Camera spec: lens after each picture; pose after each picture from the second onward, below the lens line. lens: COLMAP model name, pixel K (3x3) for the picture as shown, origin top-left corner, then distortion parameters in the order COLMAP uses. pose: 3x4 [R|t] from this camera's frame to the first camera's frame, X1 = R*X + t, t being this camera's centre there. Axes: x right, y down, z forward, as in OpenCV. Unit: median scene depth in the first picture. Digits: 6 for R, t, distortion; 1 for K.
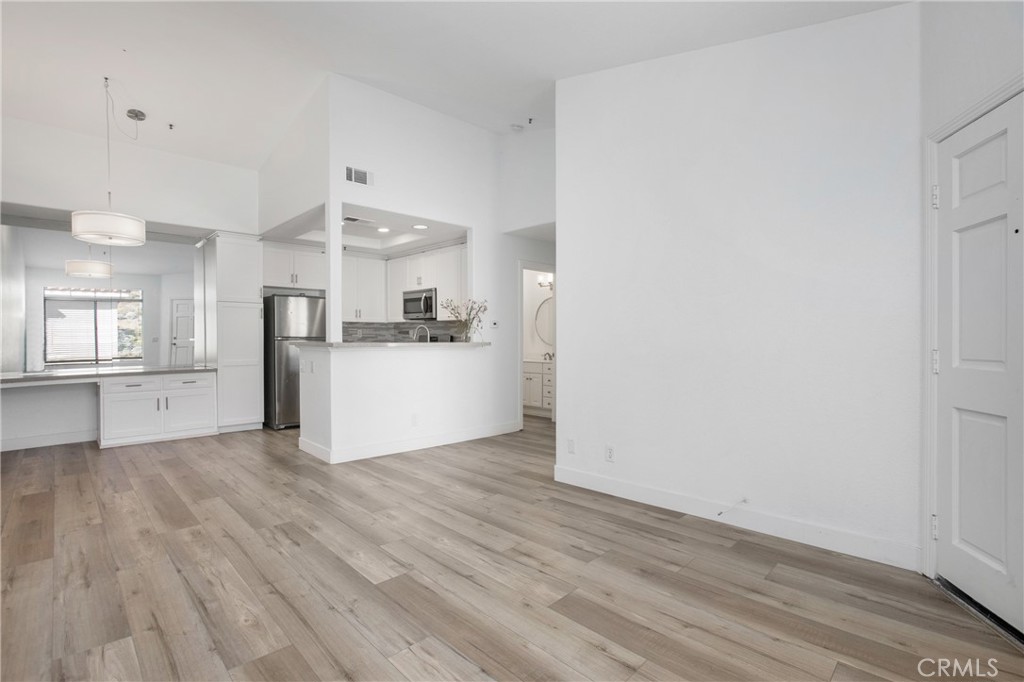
lens RADIAL K [[474.2, 0, 512.0], [0, 474.2, 341.0], [0, 0, 1]] dist [-0.078491, 0.033083]
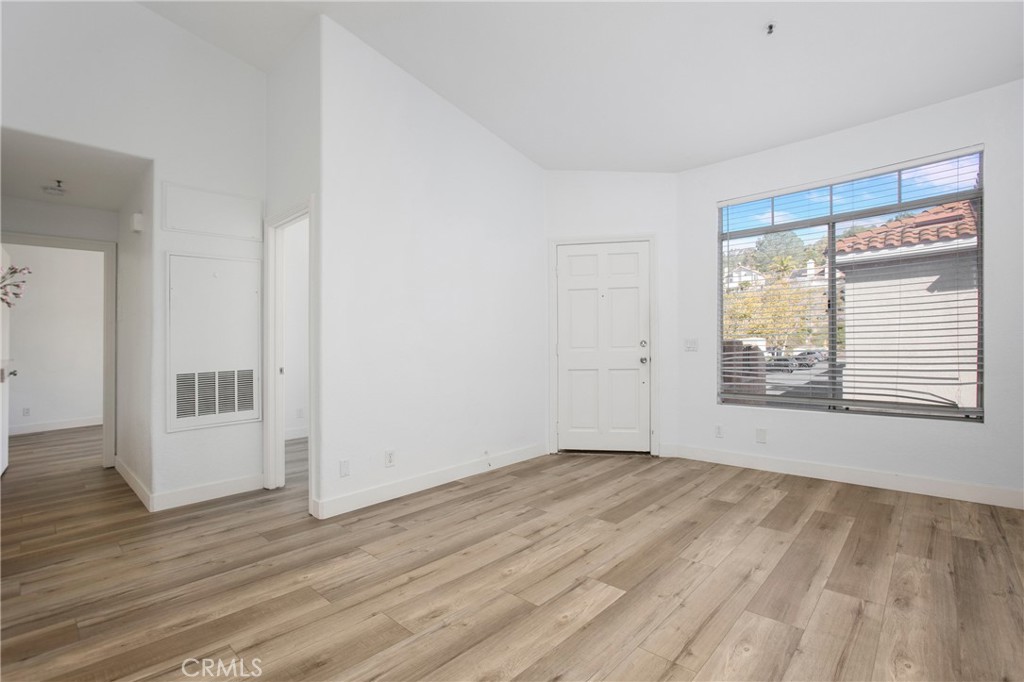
lens RADIAL K [[474.2, 0, 512.0], [0, 474.2, 341.0], [0, 0, 1]] dist [-0.078491, 0.033083]
pose [[-0.040080, 0.001267, 0.999196, -1.000467], [0.017041, 0.999855, -0.000584, 0.007334], [-0.999051, 0.017004, -0.040096, 1.023738]]
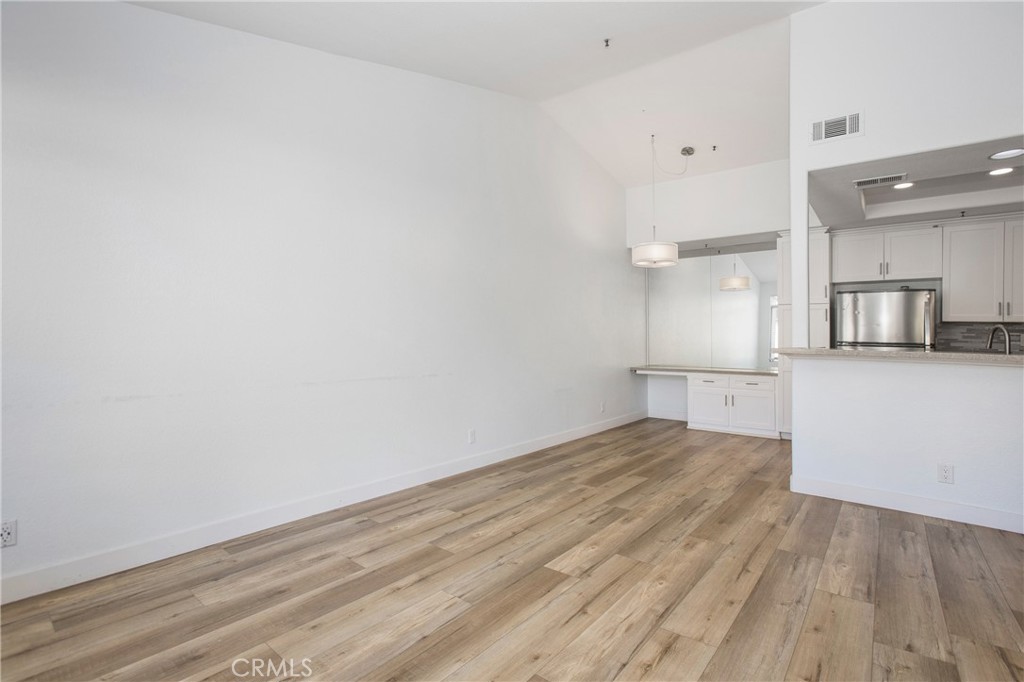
lens RADIAL K [[498.2, 0, 512.0], [0, 498.2, 341.0], [0, 0, 1]] dist [-0.003158, -0.020527]
pose [[0.108602, -0.006709, -0.994063, 0.682287], [-0.006496, 0.999951, -0.007459, 0.012326], [0.994064, 0.007268, 0.108553, 0.646653]]
